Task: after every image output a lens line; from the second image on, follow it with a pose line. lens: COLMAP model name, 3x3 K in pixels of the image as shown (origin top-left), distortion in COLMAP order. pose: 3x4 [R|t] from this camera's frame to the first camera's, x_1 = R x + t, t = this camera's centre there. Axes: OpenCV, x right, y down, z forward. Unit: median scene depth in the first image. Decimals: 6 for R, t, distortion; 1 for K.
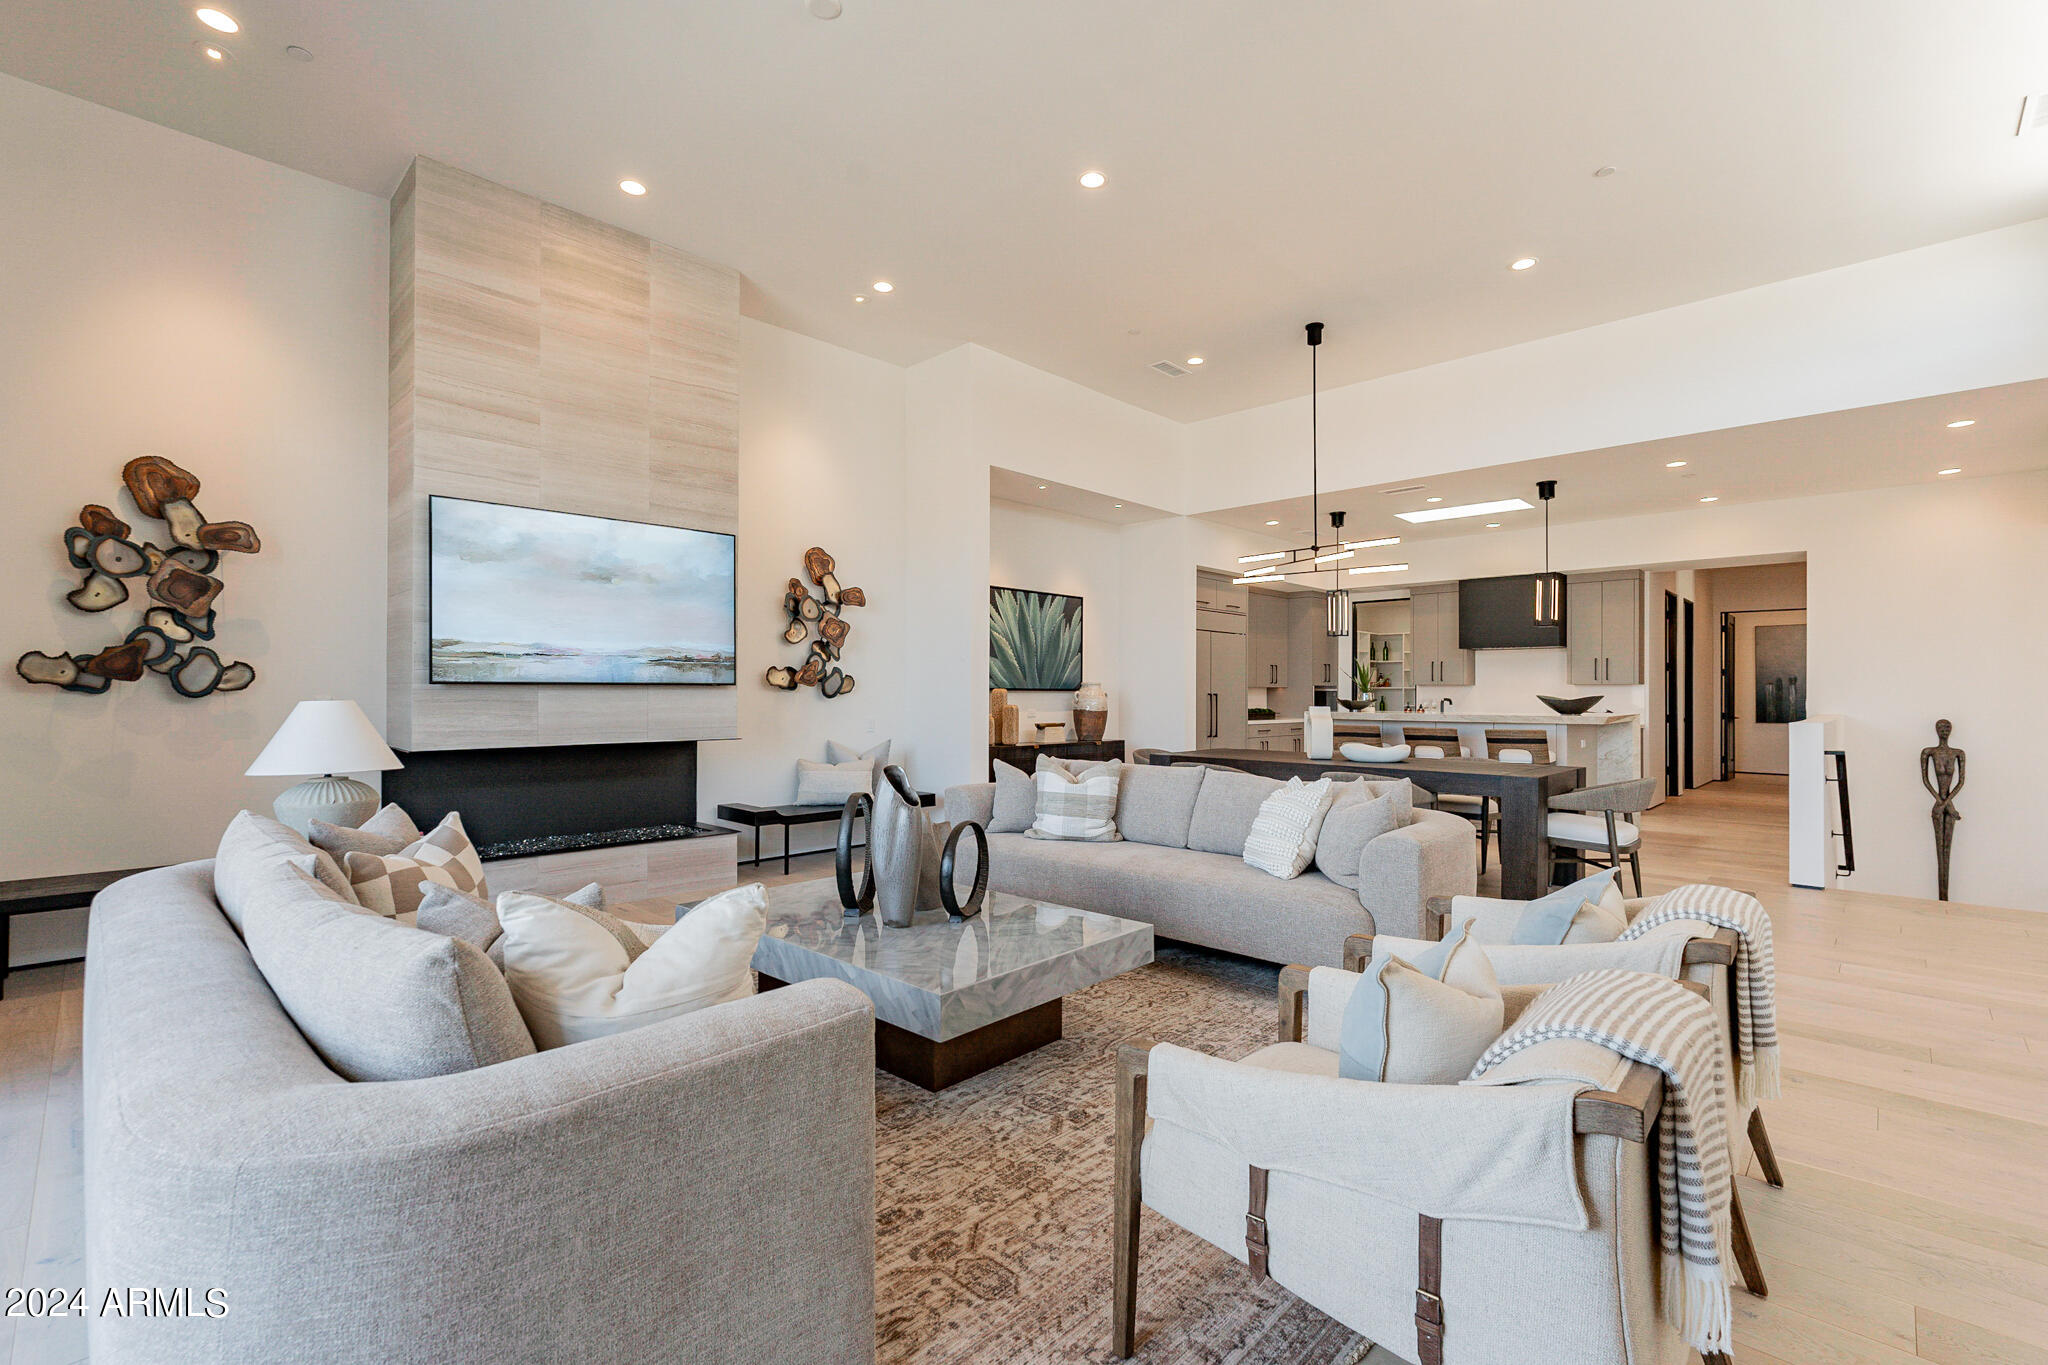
lens RADIAL K [[920.3, 0, 1010.7], [0, 920.3, 688.0], [0, 0, 1]] dist [-0.003575, 0.001819]
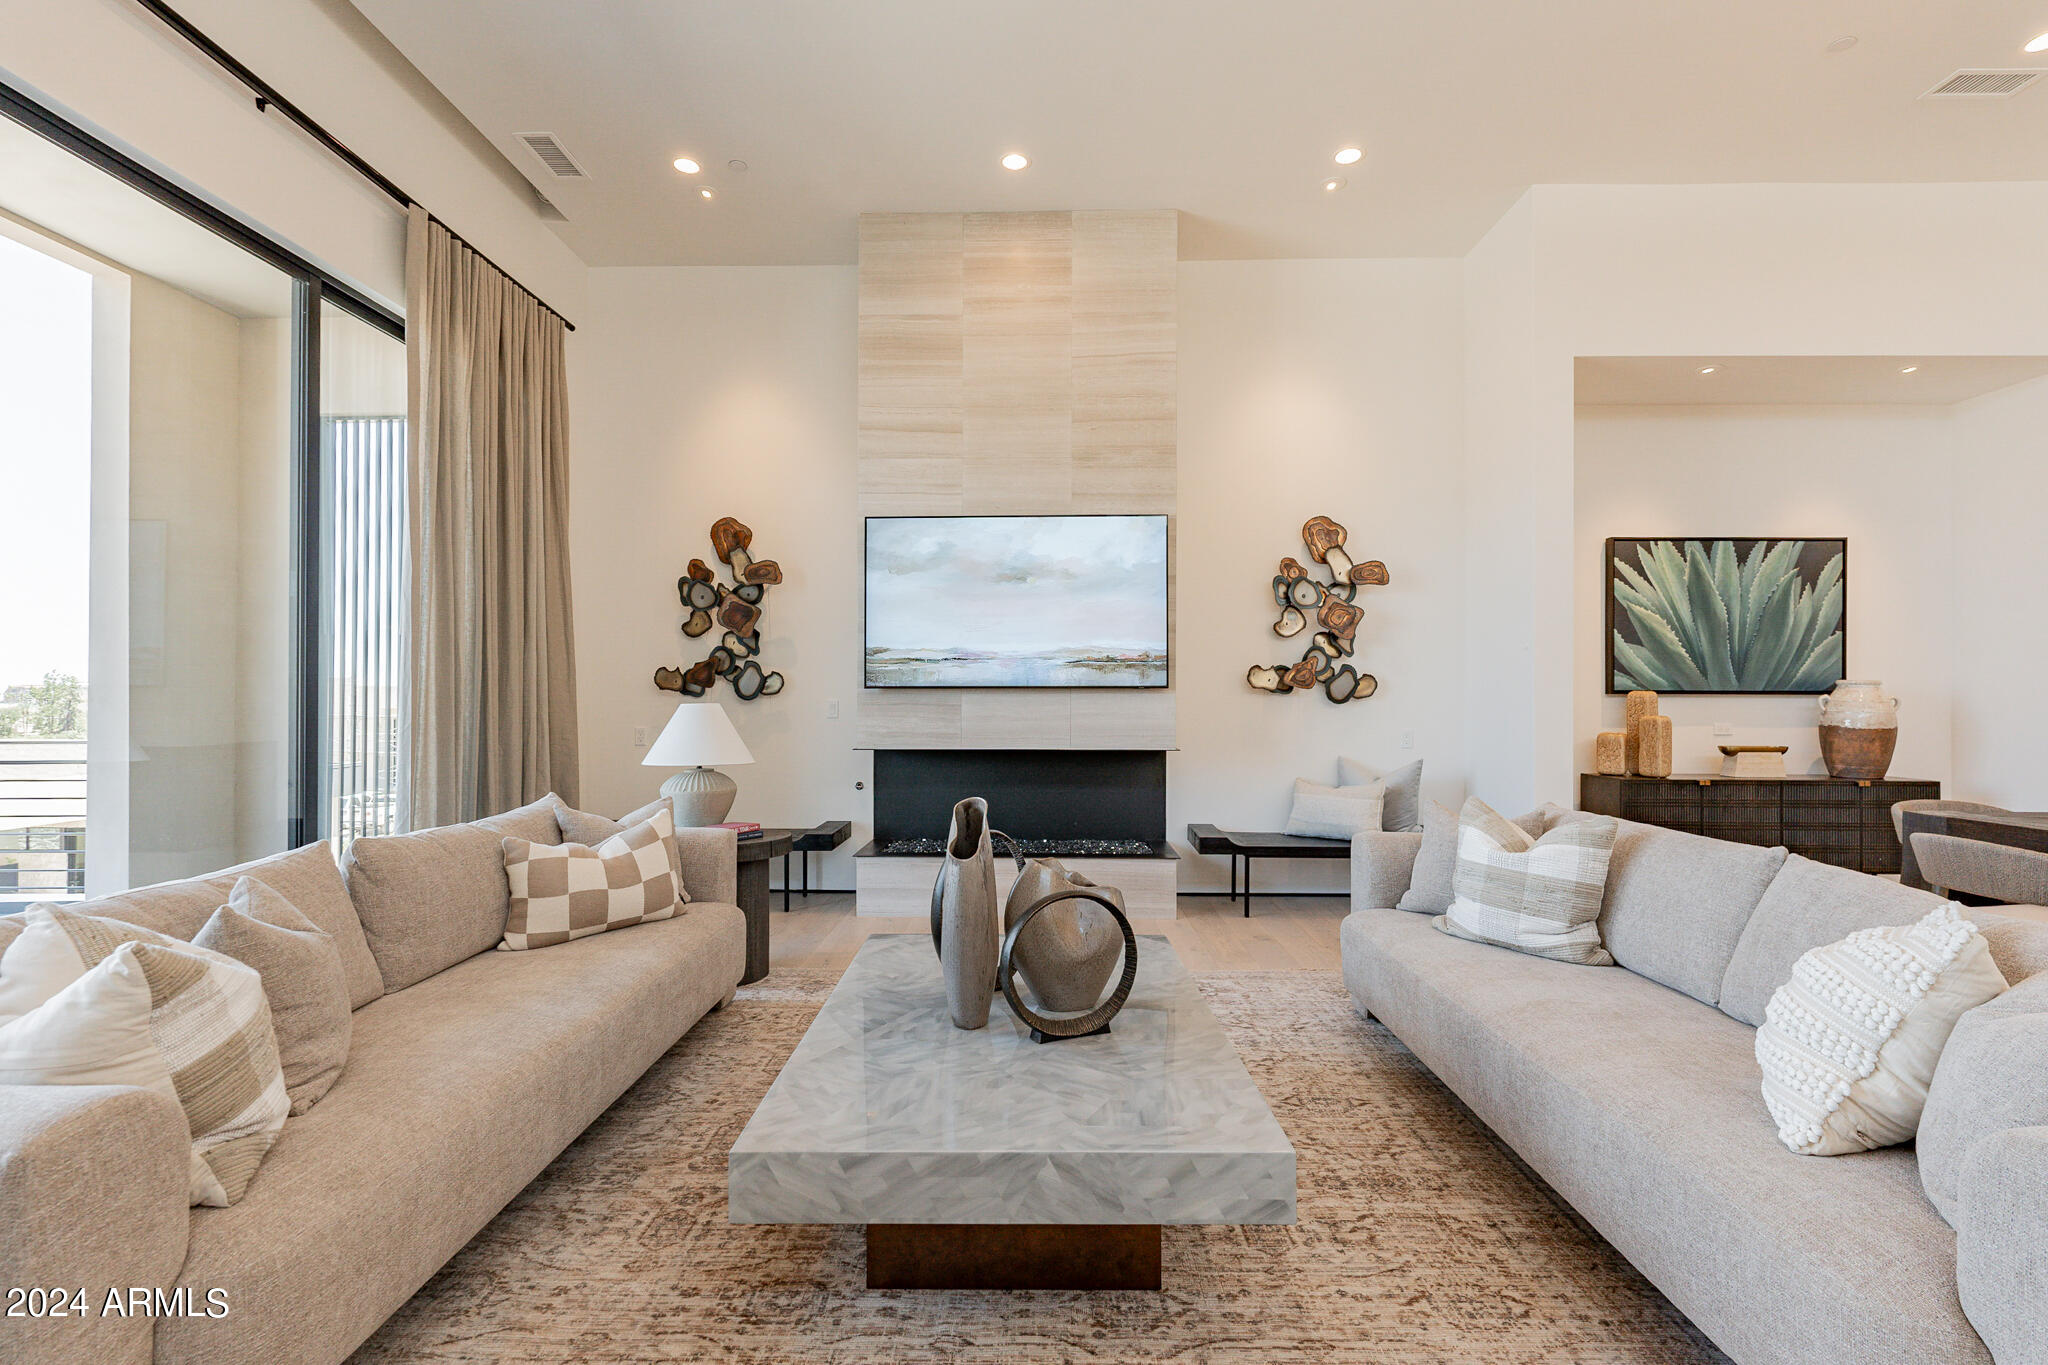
lens RADIAL K [[920.3, 0, 1023.4], [0, 920.3, 692.4], [0, 0, 1]] dist [-0.003575, 0.001819]
pose [[0.675989, -0.002849, -0.736906, 0.258361], [0.002919, 0.999995, -0.001188, 0.001714], [0.736906, -0.001348, 0.675994, 0.328857]]
